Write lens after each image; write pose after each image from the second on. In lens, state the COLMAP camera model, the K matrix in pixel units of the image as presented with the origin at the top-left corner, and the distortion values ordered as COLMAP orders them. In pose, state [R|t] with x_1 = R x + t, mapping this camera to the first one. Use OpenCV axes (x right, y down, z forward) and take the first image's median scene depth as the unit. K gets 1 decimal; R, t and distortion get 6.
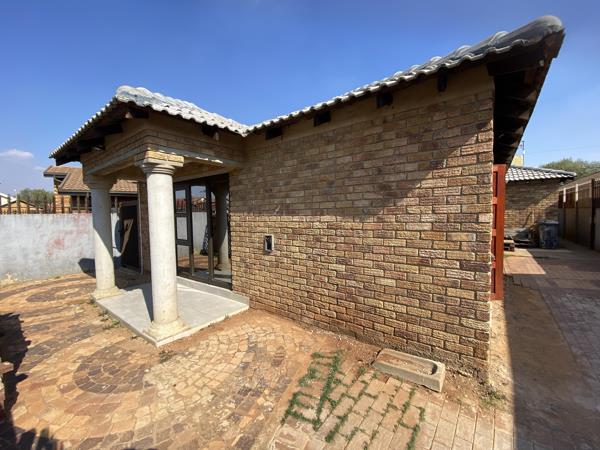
lens RADIAL K [[239.2, 0, 296.5], [0, 239.2, 224.3], [0, 0, 1]] dist [0.030693, -0.028724]
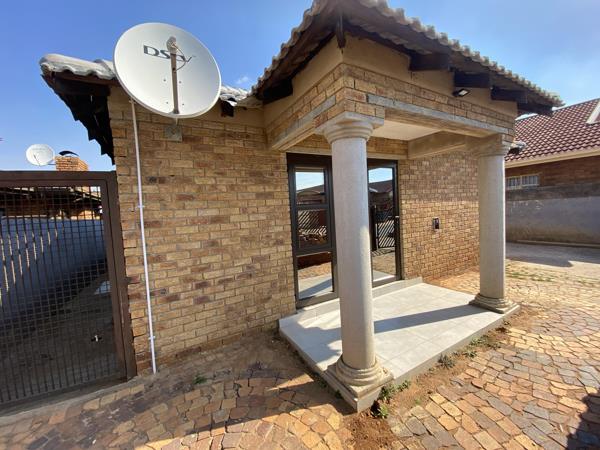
lens RADIAL K [[243.3, 0, 300.0], [0, 243.3, 225.0], [0, 0, 1]] dist [0.027077, -0.021766]
pose [[0.395774, -0.055325, 0.916680, -1.883344], [0.096462, 0.995166, 0.018415, -0.010428], [-0.913268, 0.081137, 0.399198, 1.354575]]
